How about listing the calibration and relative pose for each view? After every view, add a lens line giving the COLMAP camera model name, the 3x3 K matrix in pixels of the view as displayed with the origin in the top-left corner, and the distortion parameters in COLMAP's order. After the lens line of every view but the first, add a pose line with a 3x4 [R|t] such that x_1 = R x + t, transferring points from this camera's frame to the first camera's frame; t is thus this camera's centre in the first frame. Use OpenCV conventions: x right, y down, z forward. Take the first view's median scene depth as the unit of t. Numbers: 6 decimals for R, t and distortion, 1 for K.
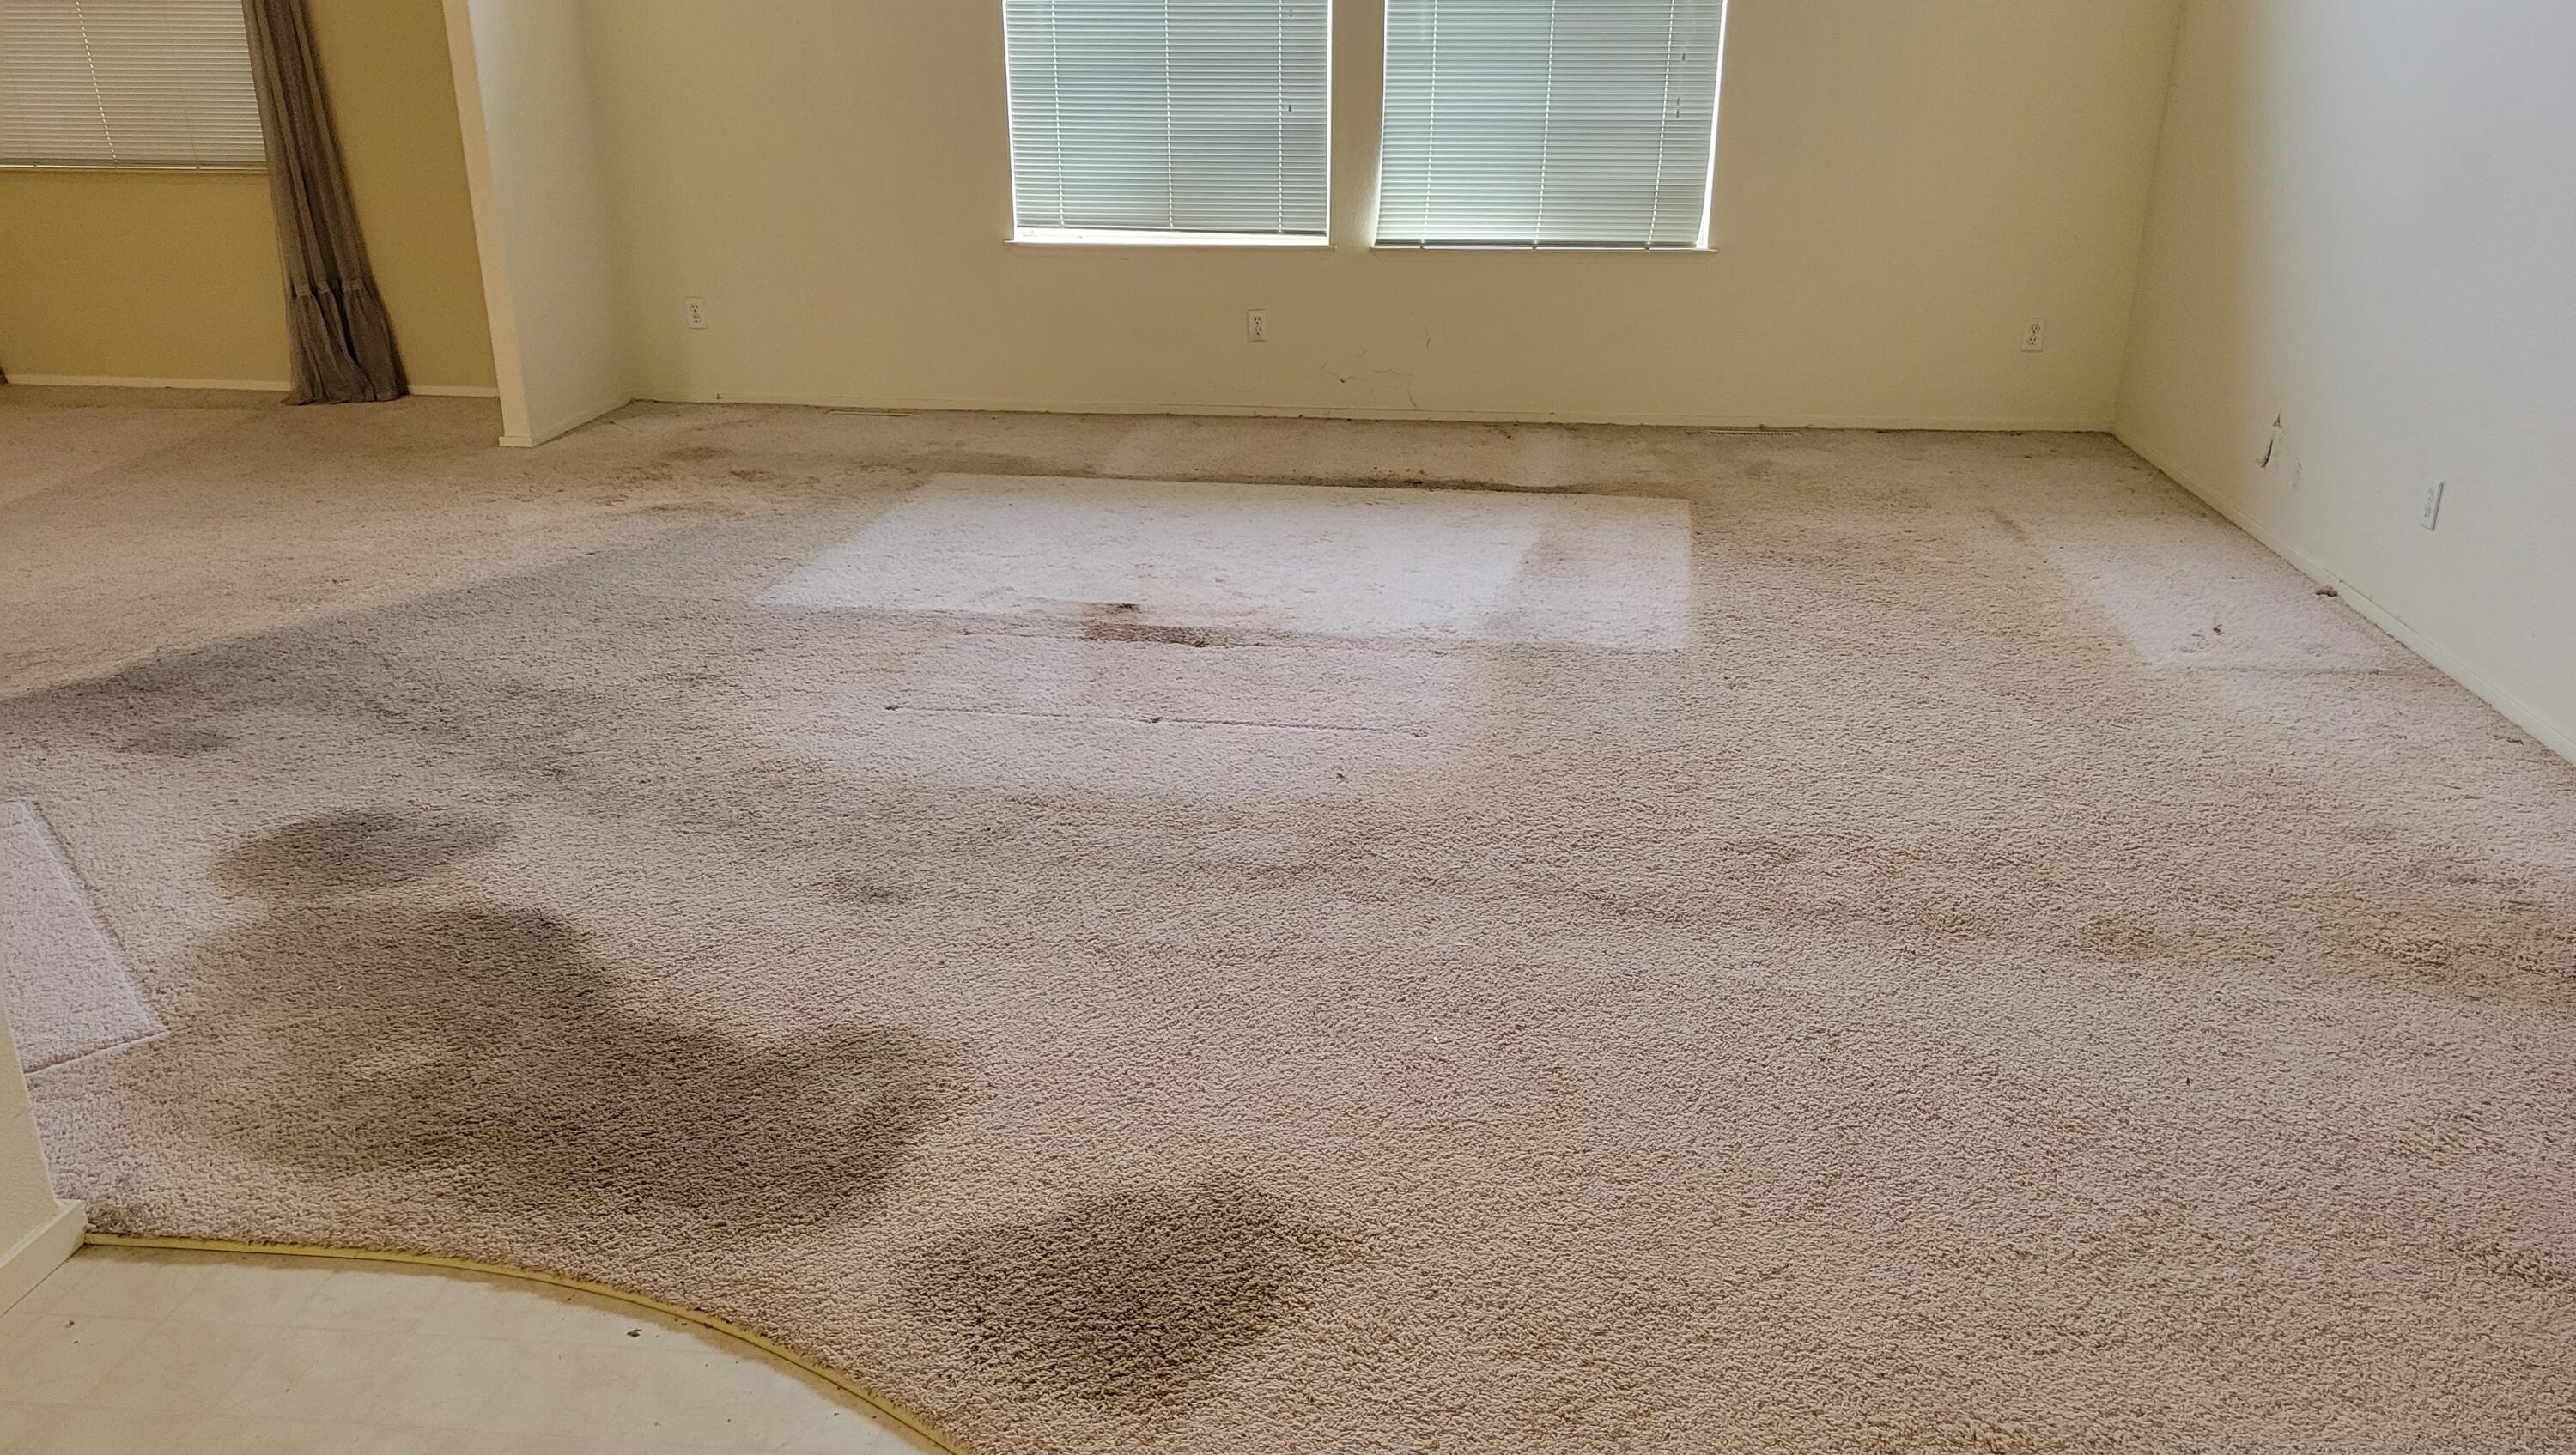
lens RADIAL K [[1935.9, 0, 1279.8], [0, 1935.9, 734.5], [0, 0, 1]] dist [0.045846, -0.004614]
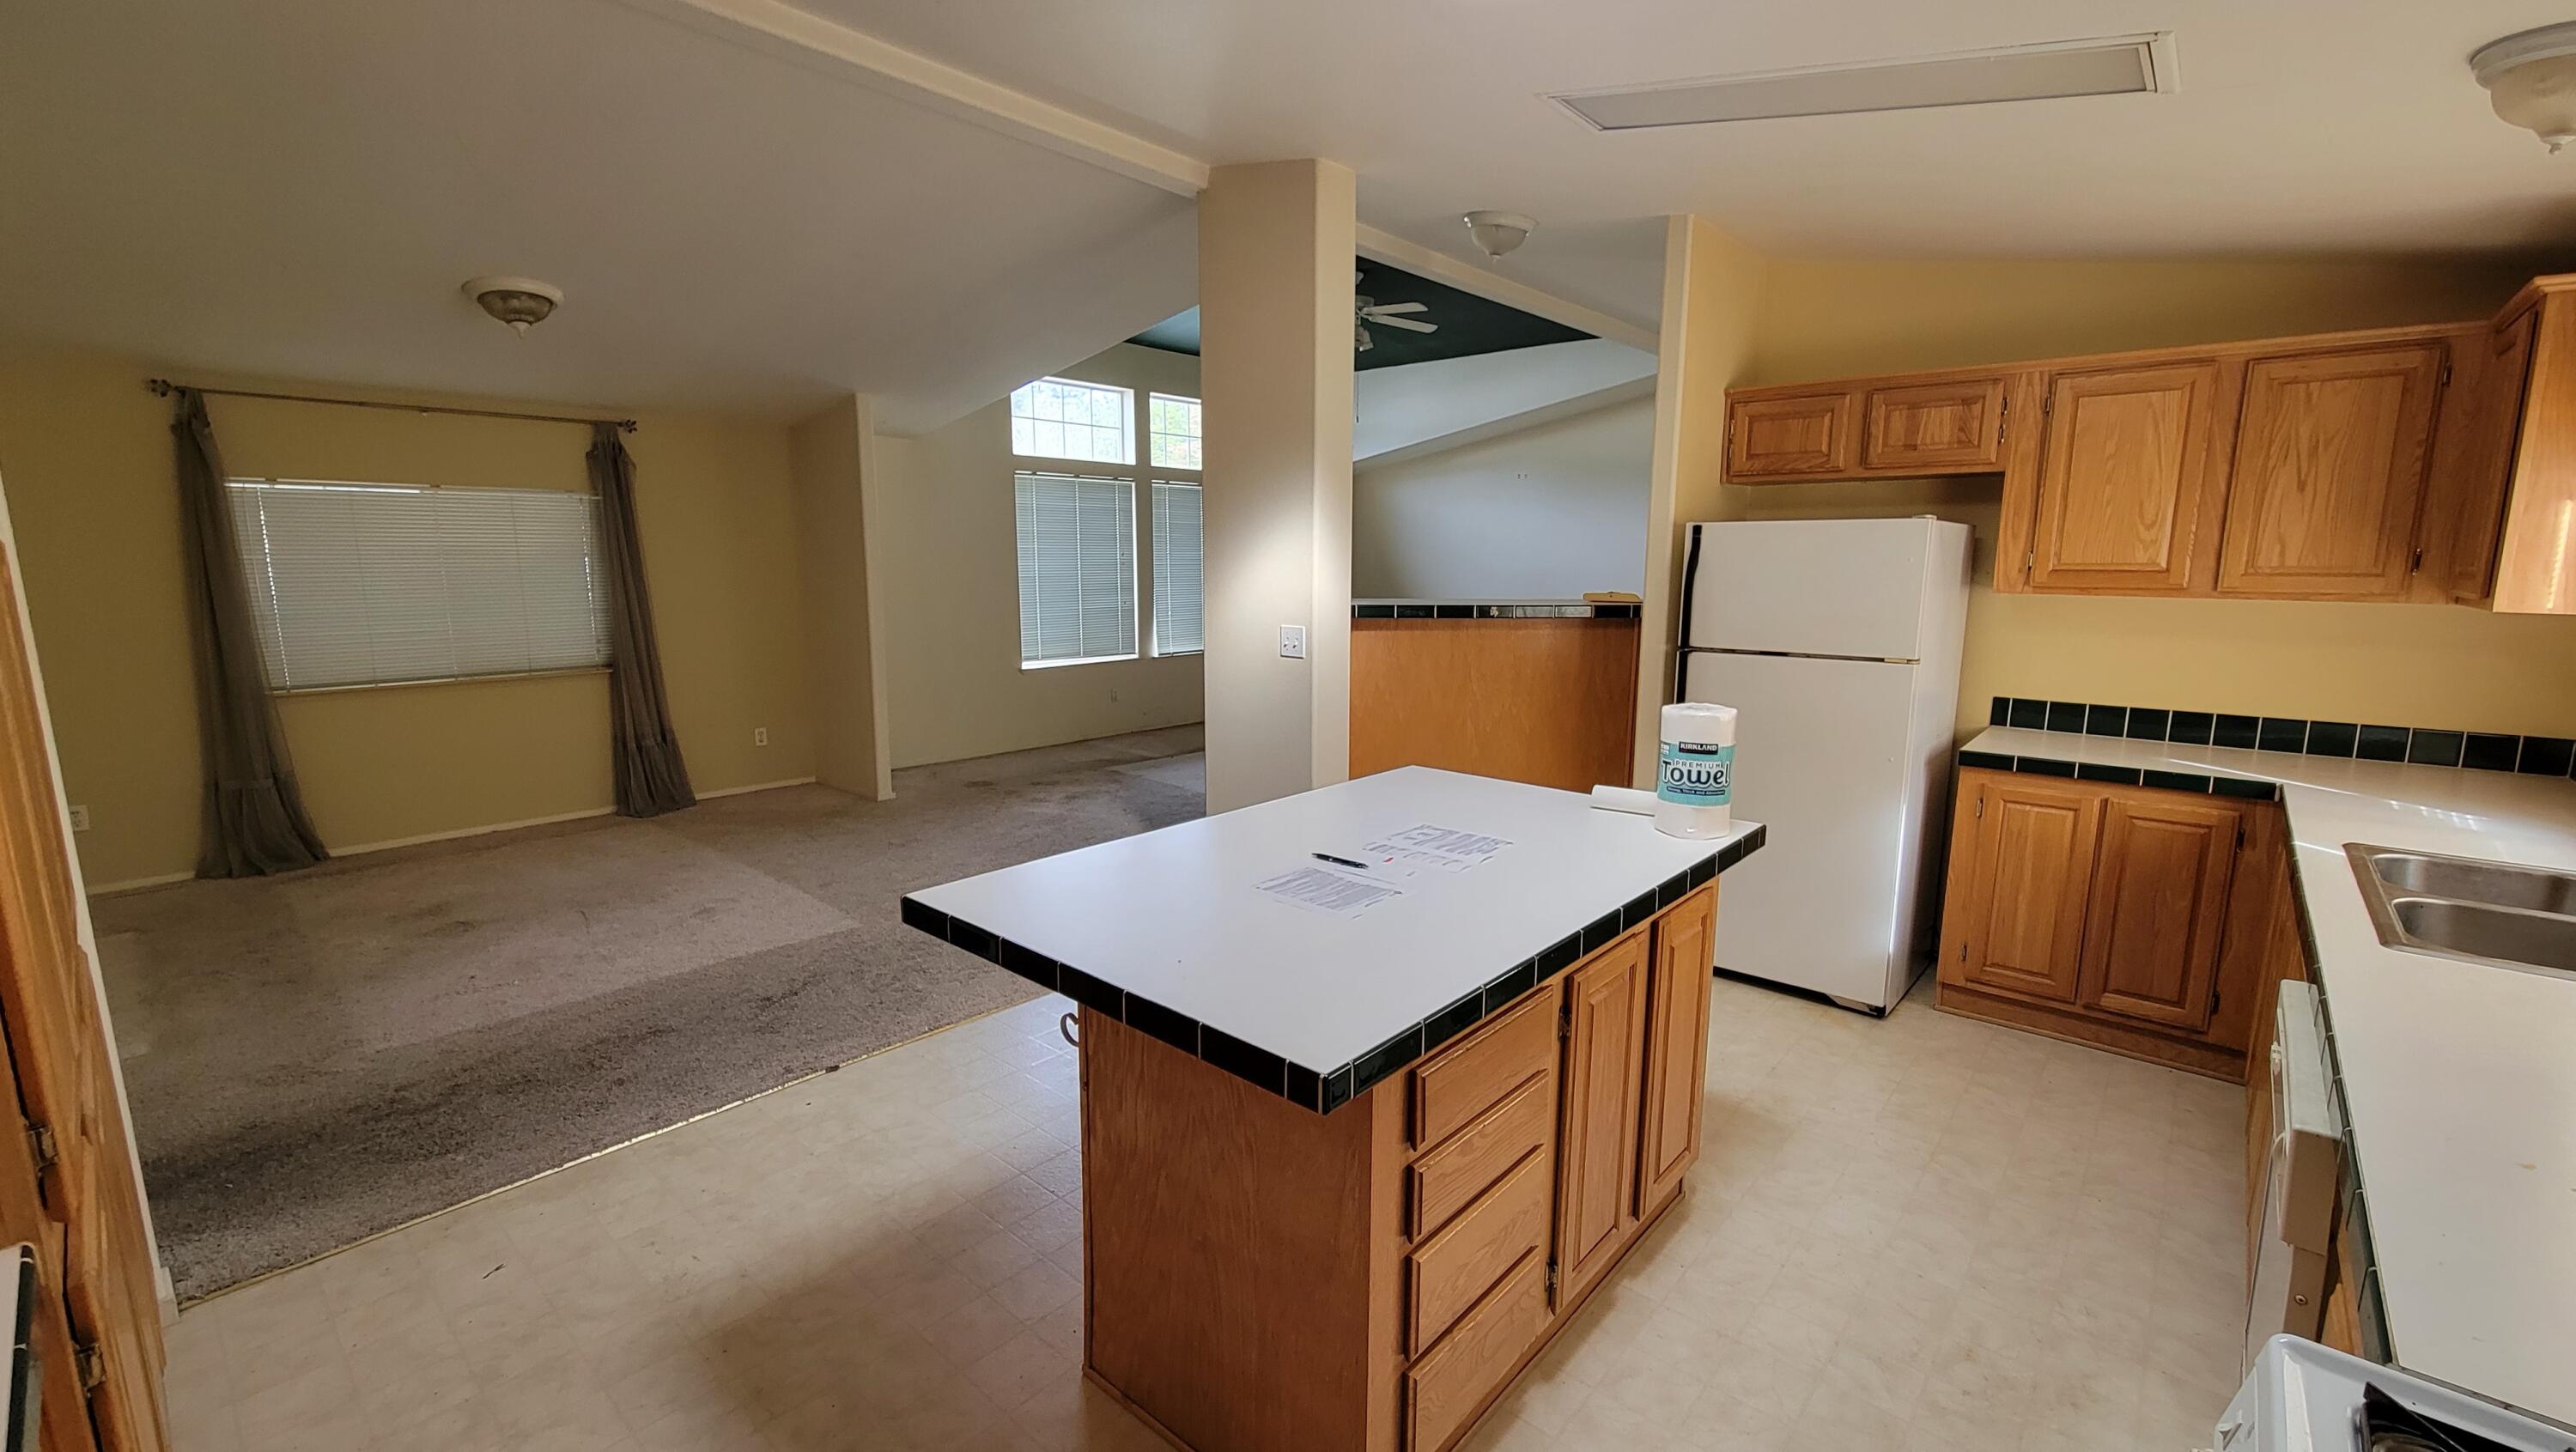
lens RADIAL K [[1057.3, 0, 1287.9], [0, 1057.3, 733.8], [0, 0, 1]] dist [-0.000403, 0.000011]
pose [[0.582971, -0.133047, 0.801525, -1.346285], [0.284062, 0.957621, -0.047648, -0.079221], [-0.761218, 0.255460, 0.596059, 0.194722]]
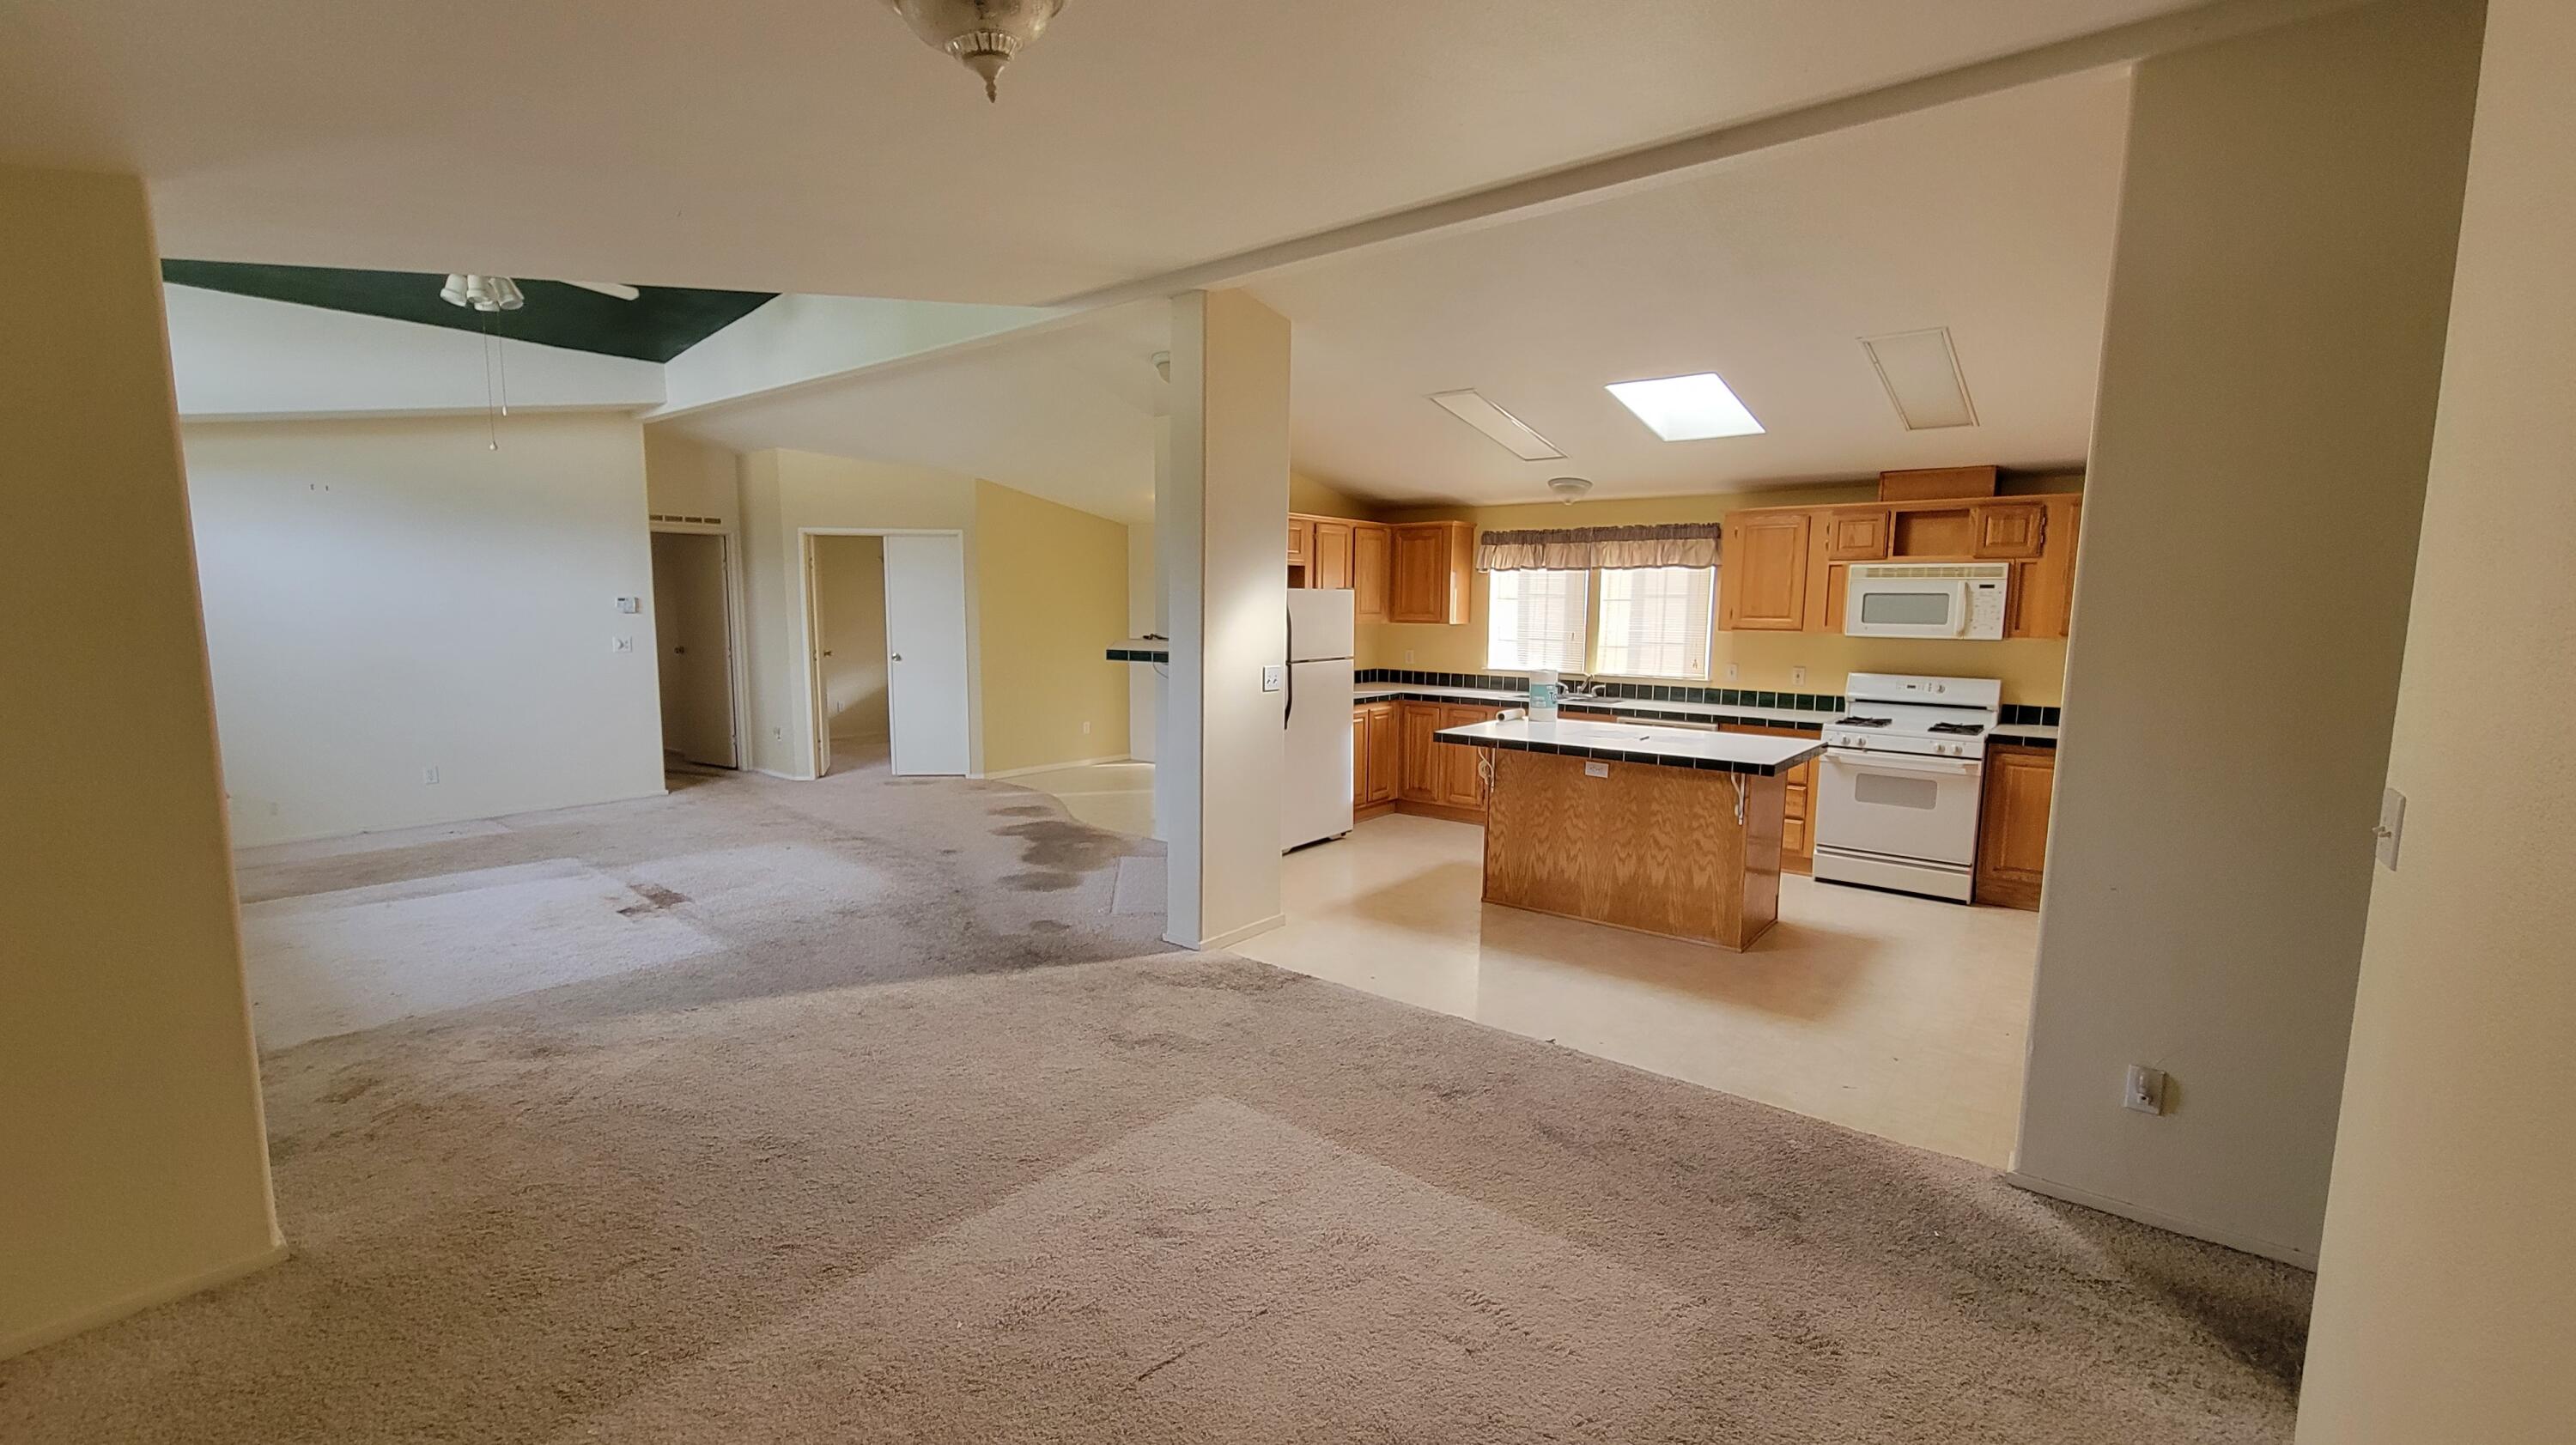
lens RADIAL K [[1065.3, 0, 1291.9], [0, 1065.3, 737.5], [0, 0, 1]] dist [-0.001255, -0.000114]
pose [[-0.844928, -0.076230, 0.529420, -1.250817], [0.181755, 0.889977, 0.418218, -0.570779], [-0.503052, 0.449589, -0.738111, 1.456111]]
